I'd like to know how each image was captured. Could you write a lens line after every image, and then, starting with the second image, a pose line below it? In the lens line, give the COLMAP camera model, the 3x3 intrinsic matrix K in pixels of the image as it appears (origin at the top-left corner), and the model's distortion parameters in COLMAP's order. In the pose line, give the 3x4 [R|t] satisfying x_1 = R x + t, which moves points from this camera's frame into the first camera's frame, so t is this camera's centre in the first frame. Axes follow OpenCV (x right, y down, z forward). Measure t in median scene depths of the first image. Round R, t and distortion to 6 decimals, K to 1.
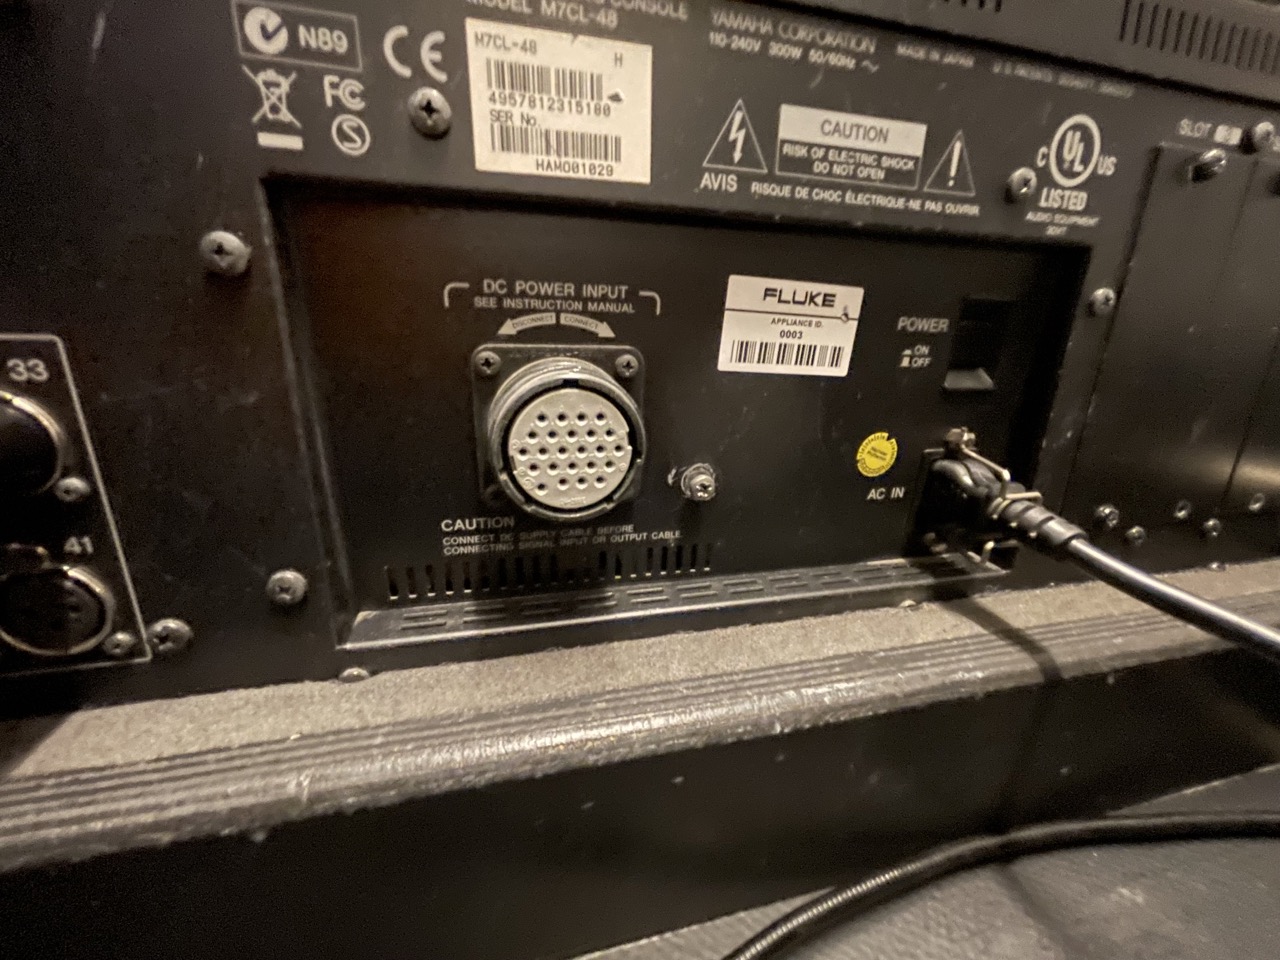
lens RADIAL K [[508.0, 0, 645.4], [0, 508.0, 453.6], [0, 0, 1]] dist [0.007697, -0.003495]
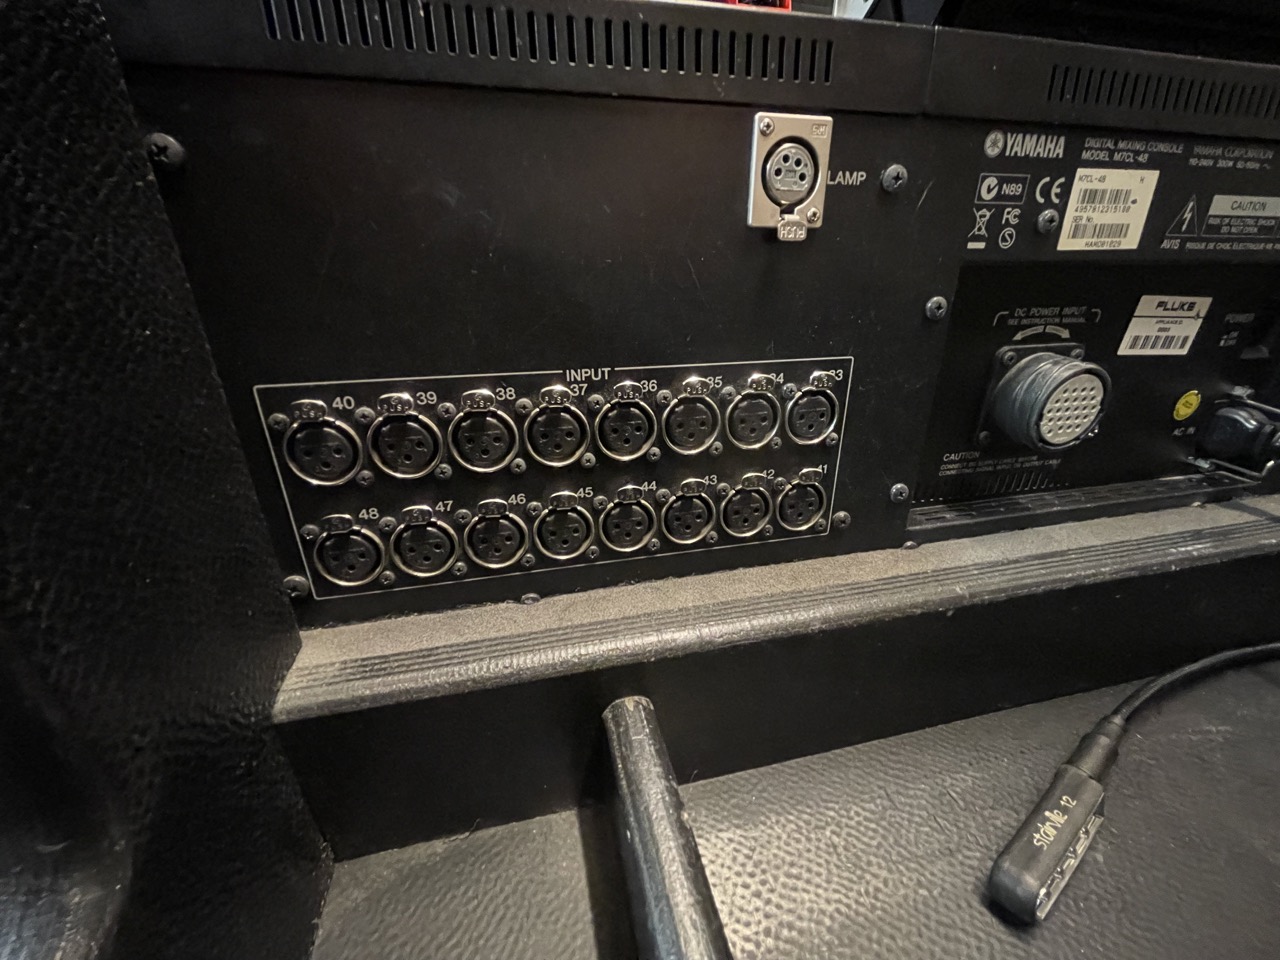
lens RADIAL K [[508.0, 0, 645.4], [0, 508.0, 453.6], [0, 0, 1]] dist [0.007697, -0.003495]
pose [[0.999313, -0.026453, -0.025951, -1.451474], [0.028779, 0.995174, 0.093809, -0.057801], [0.023344, -0.094492, 0.995252, -0.711380]]
